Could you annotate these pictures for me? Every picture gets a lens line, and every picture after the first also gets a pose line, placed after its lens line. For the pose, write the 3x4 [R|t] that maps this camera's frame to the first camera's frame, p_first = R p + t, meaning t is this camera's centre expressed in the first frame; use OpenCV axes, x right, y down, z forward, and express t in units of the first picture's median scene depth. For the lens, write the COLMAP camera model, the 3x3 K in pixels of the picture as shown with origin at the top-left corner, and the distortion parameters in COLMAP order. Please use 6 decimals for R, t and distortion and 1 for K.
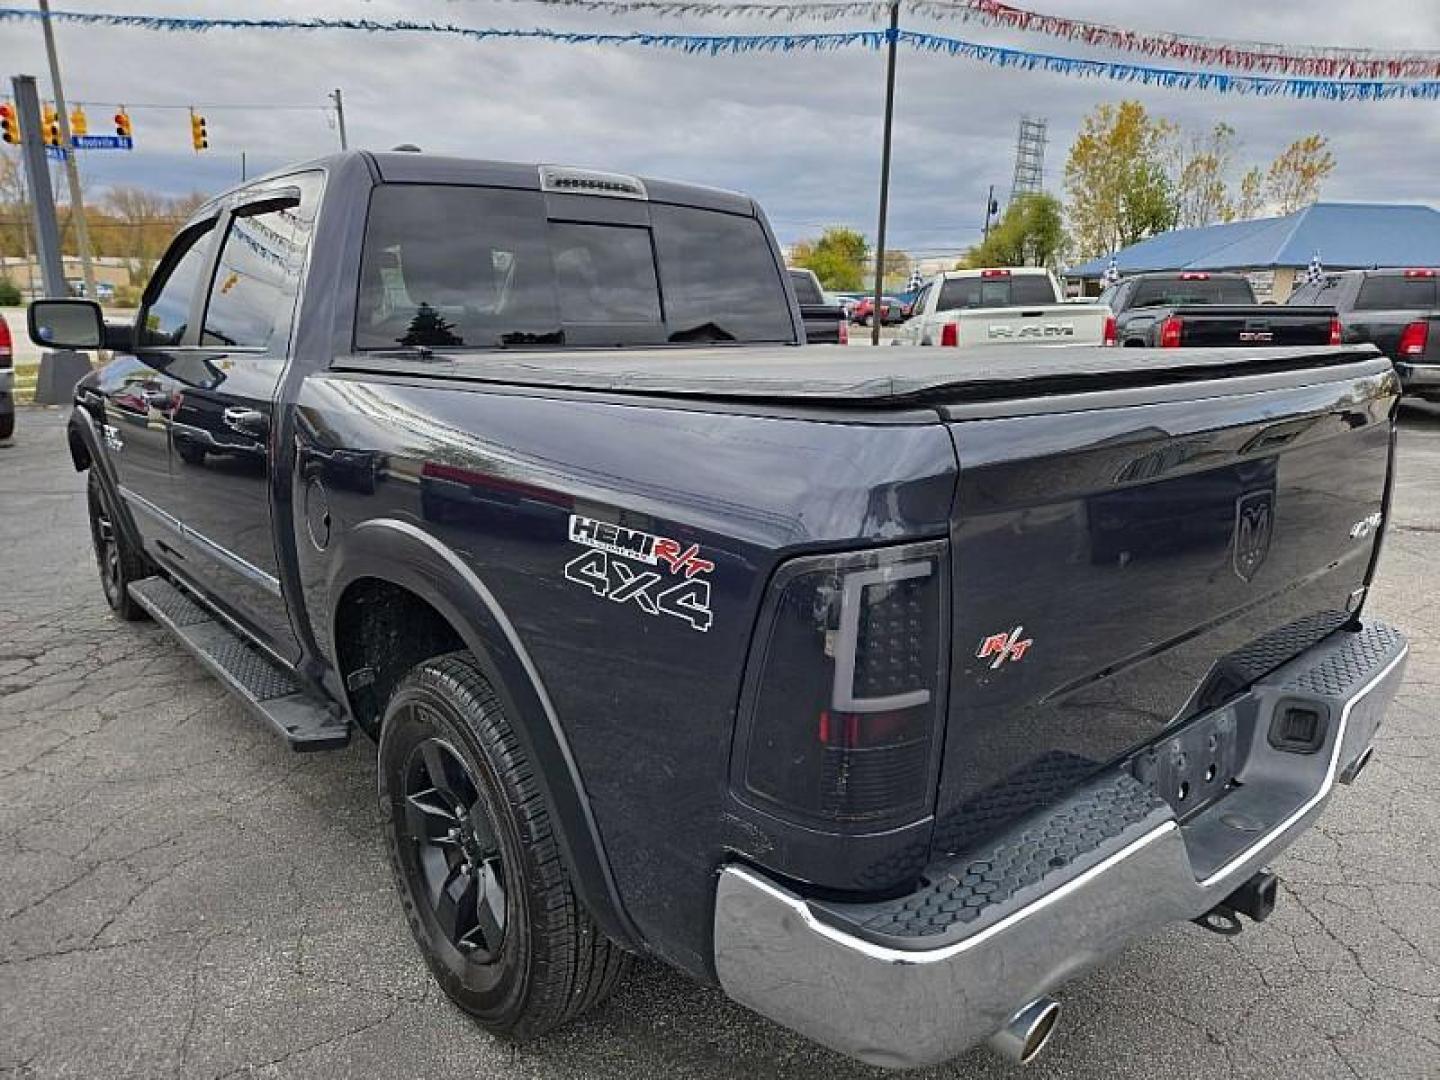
lens RADIAL K [[974.6, 0, 720.0], [0, 974.6, 540.0], [0, 0, 1]] dist [0.038734, -0.026552]
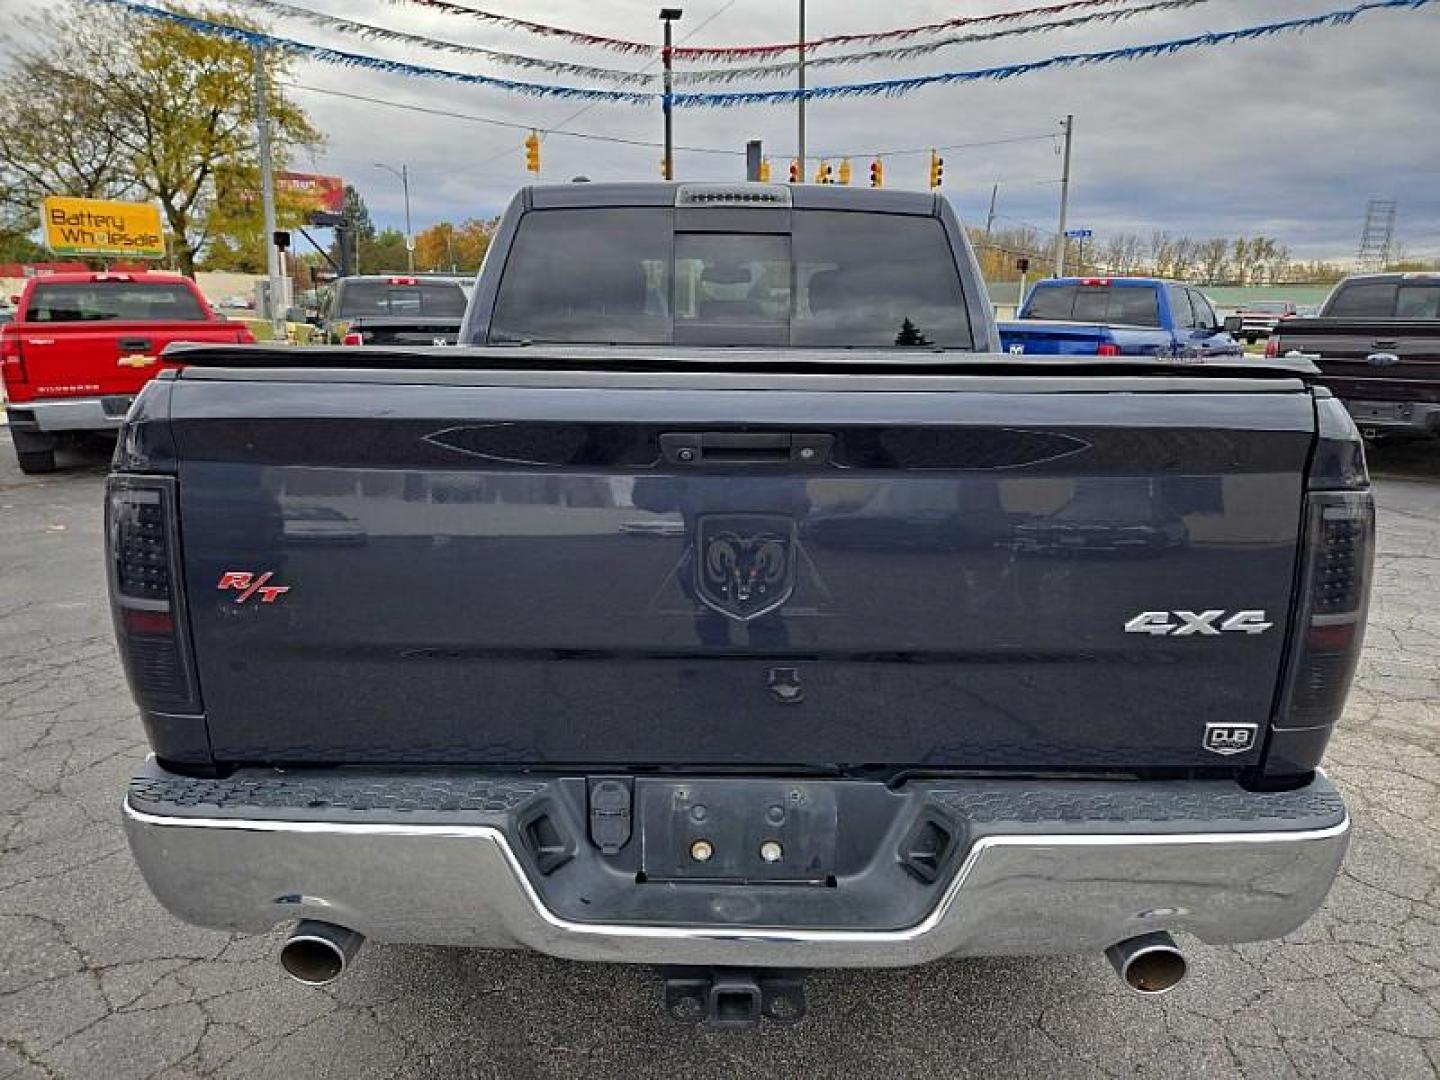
lens RADIAL K [[969.7, 0, 728.2], [0, 969.7, 537.2], [0, 0, 1]] dist [0.058159, -0.073647]
pose [[0.764940, 0.147361, -0.627018, 0.059088], [-0.161655, 0.986242, 0.034572, -0.003116], [0.623486, 0.074915, 0.778237, 0.019186]]
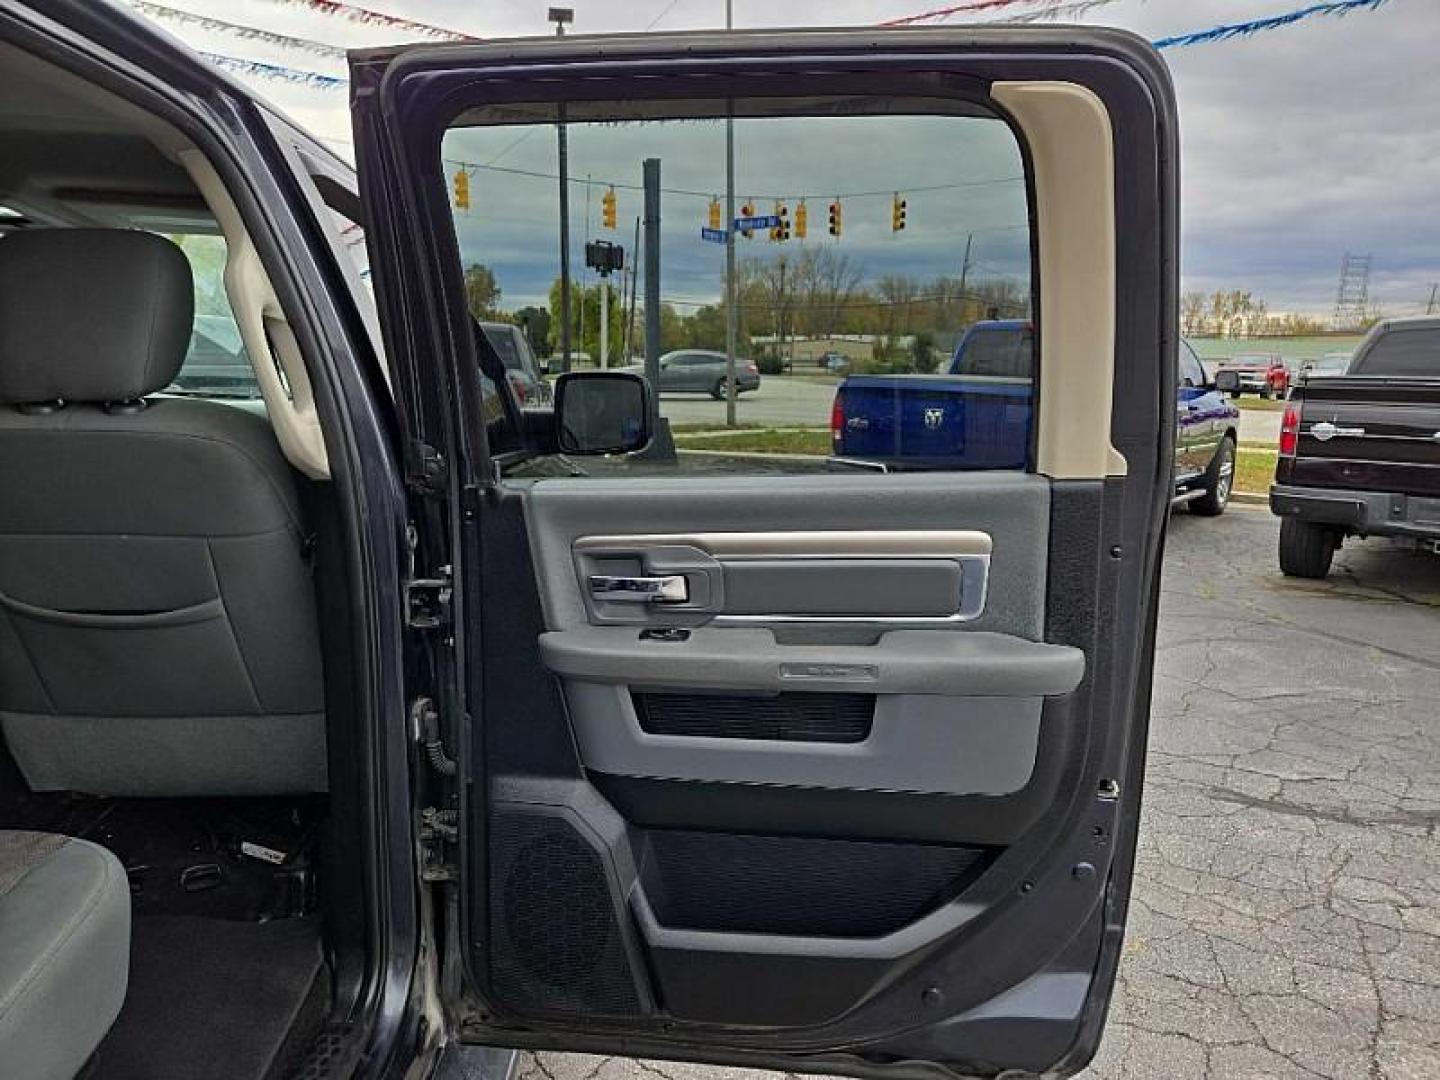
lens RADIAL K [[974.6, 0, 720.0], [0, 974.6, 540.0], [0, 0, 1]] dist [0.038734, -0.026552]
pose [[0.769903, 0.123240, -0.626147, 0.029325], [-0.167084, 0.985877, -0.011401, -0.029245], [0.615899, 0.113397, 0.779621, 0.119041]]
